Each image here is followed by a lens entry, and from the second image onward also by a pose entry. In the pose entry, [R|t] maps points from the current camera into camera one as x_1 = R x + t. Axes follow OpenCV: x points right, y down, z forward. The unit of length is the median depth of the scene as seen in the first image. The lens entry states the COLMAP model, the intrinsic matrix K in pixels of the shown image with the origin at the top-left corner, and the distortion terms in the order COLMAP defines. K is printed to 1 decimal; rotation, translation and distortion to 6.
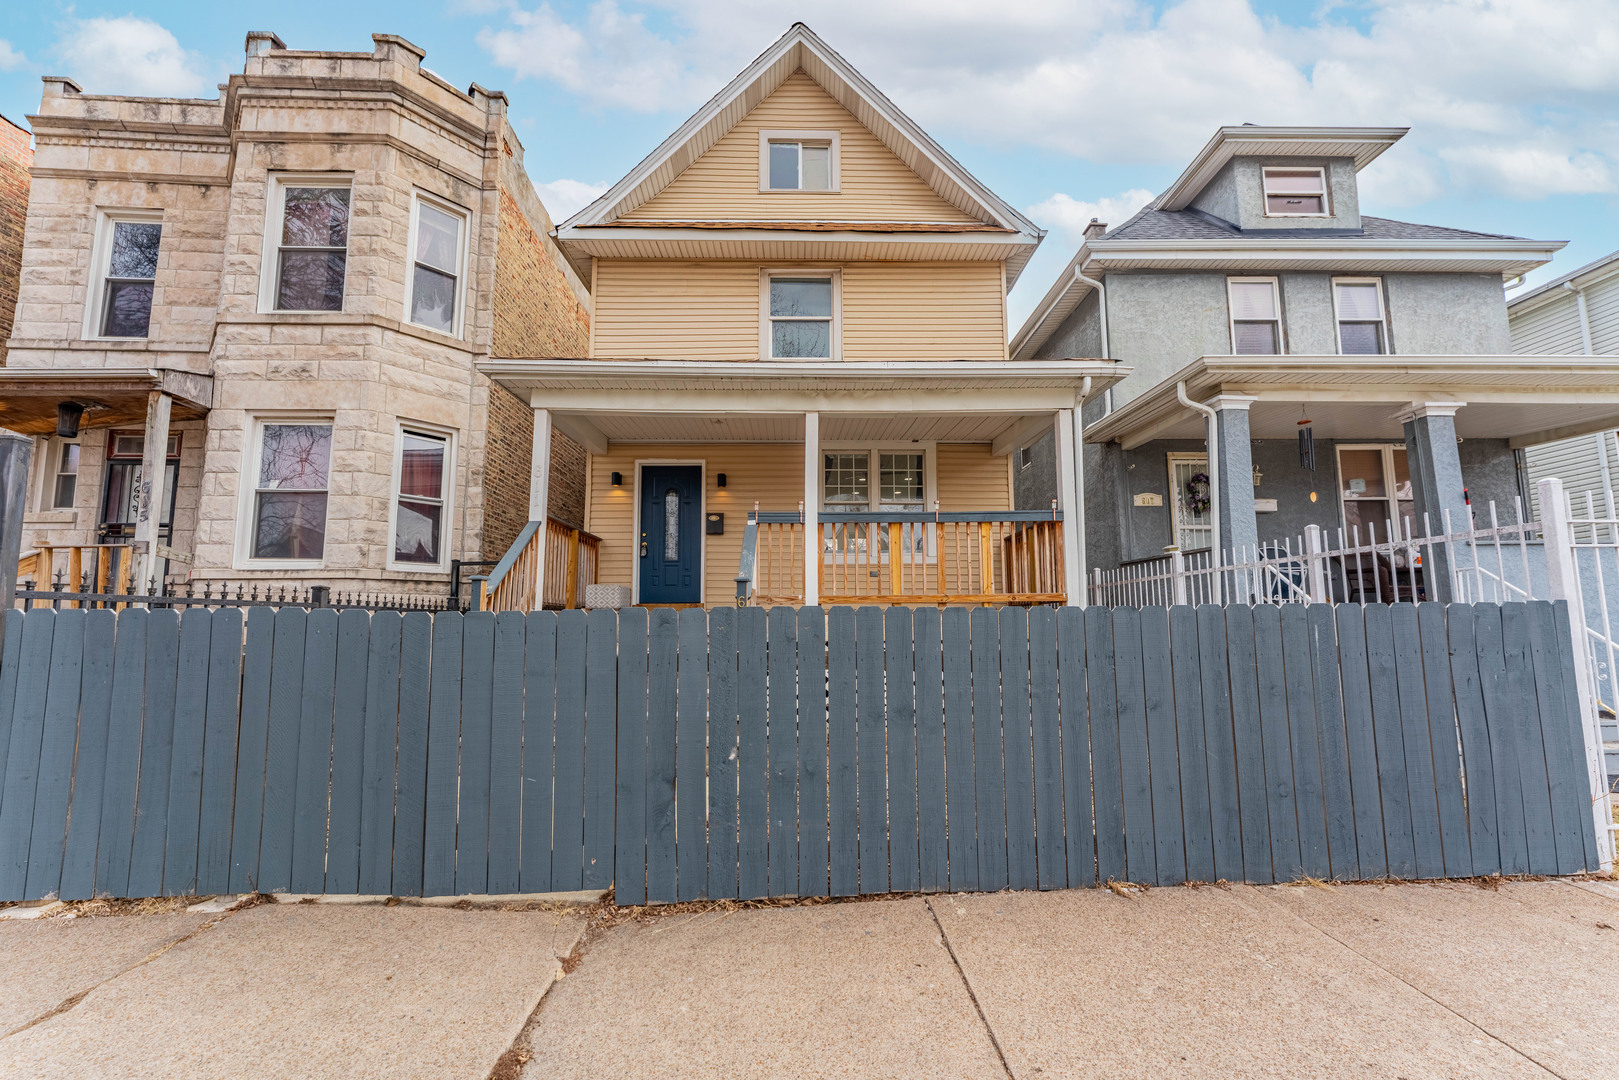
lens RADIAL K [[647.9, 0, 809.4], [0, 647.9, 561.5], [0, 0, 1]] dist [-0.000270, 0.000644]
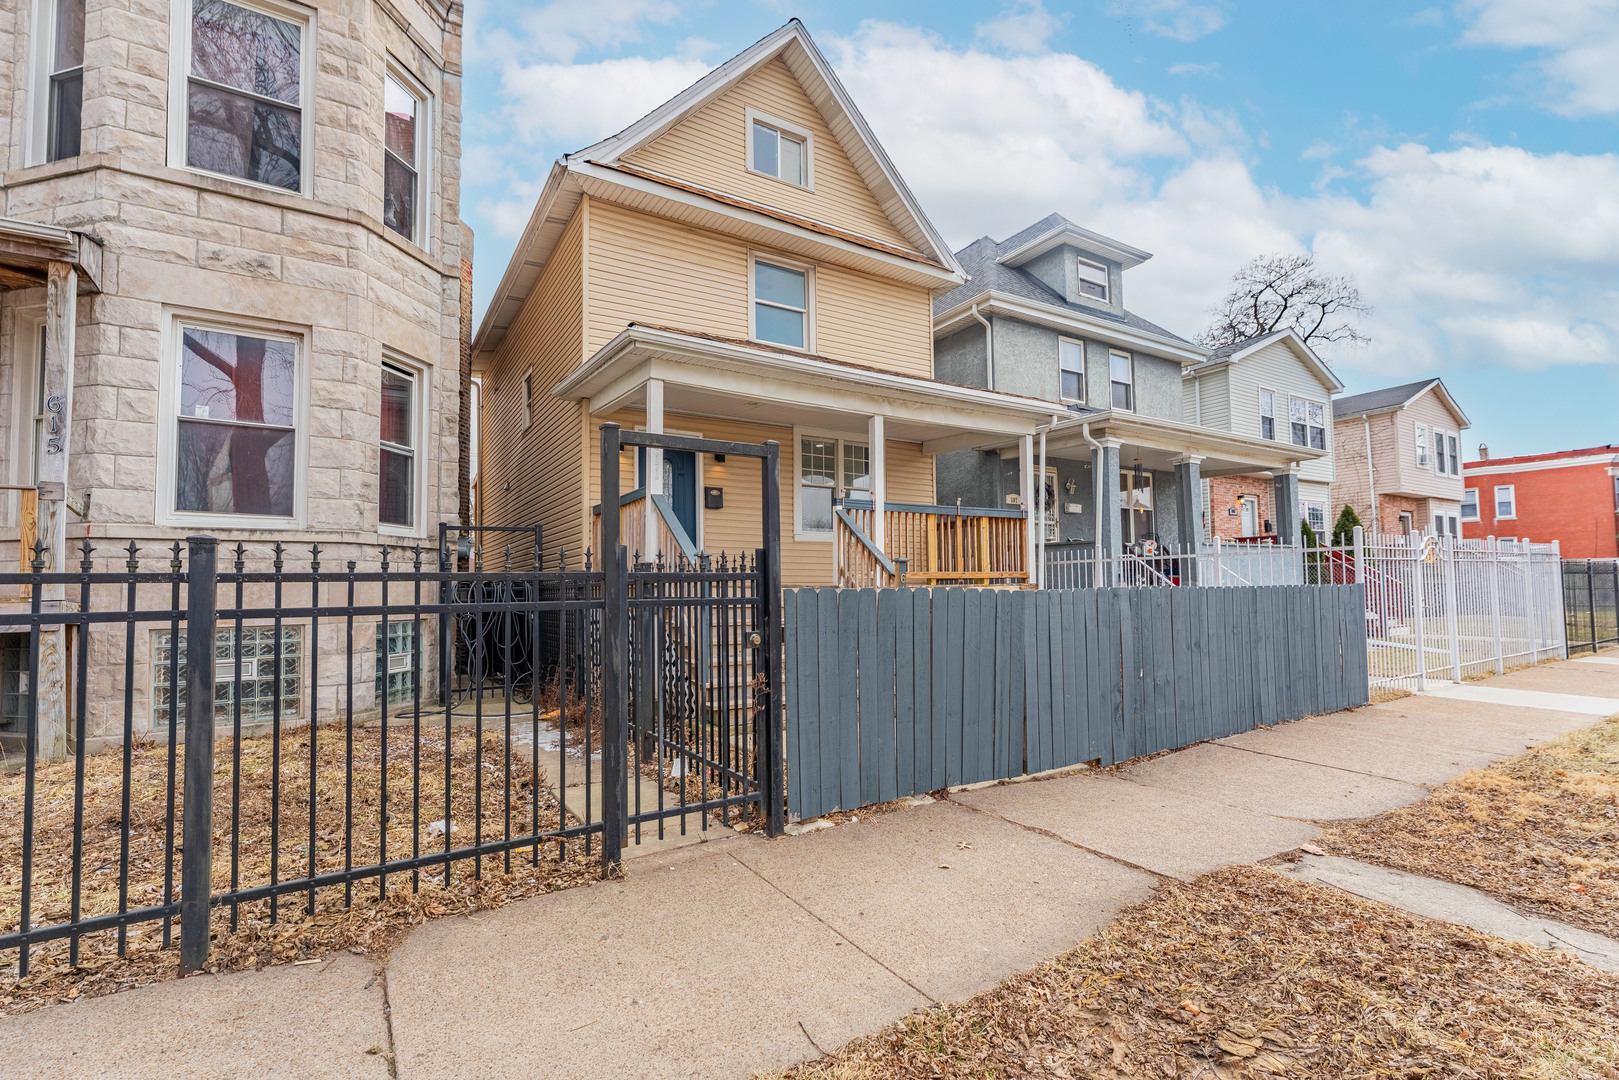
lens RADIAL K [[721.9, 0, 801.2], [0, 721.9, 561.5], [0, 0, 1]] dist [0.001450, 0.000178]
pose [[0.866101, 0.017277, 0.499571, -0.595121], [-0.043307, 0.998238, 0.040559, -0.010579], [-0.497990, -0.056764, 0.865323, -0.057382]]
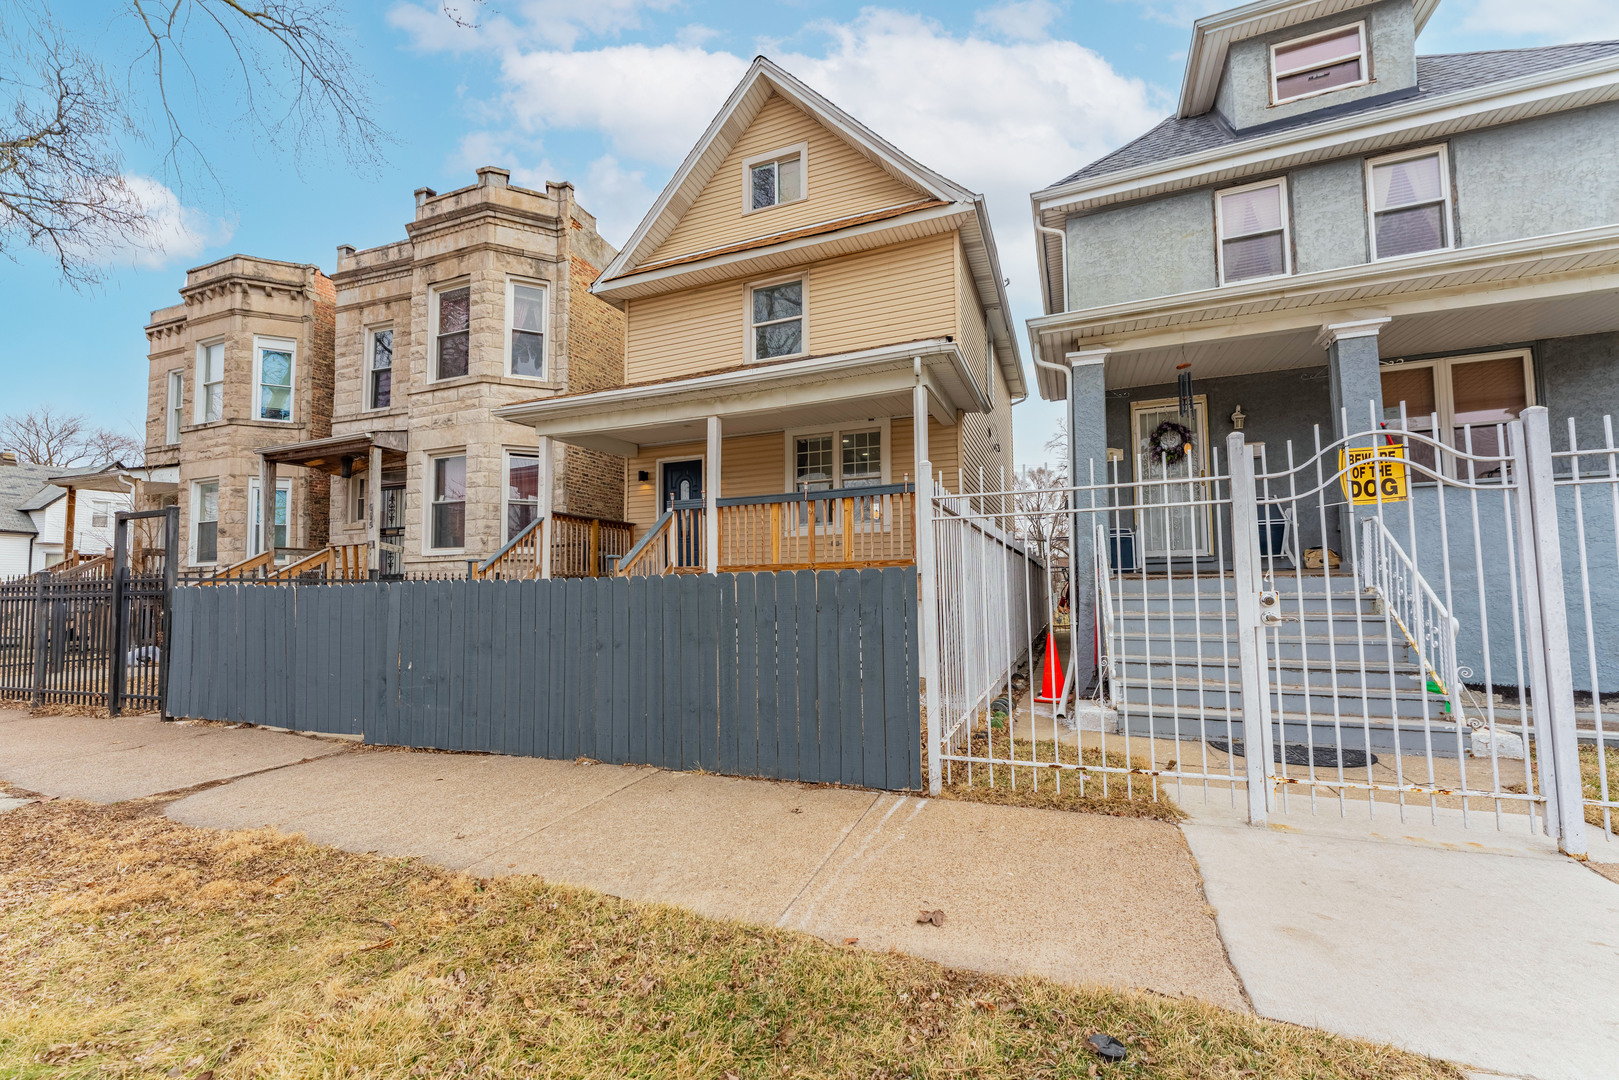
lens RADIAL K [[647.5, 0, 813.5], [0, 647.5, 559.7], [0, 0, 1]] dist [0.000801, 0.000055]
pose [[0.921779, -0.025089, -0.386902, 0.503861], [0.046062, 0.997923, 0.045030, -0.004924], [0.384969, -0.059329, 0.921021, -0.054493]]
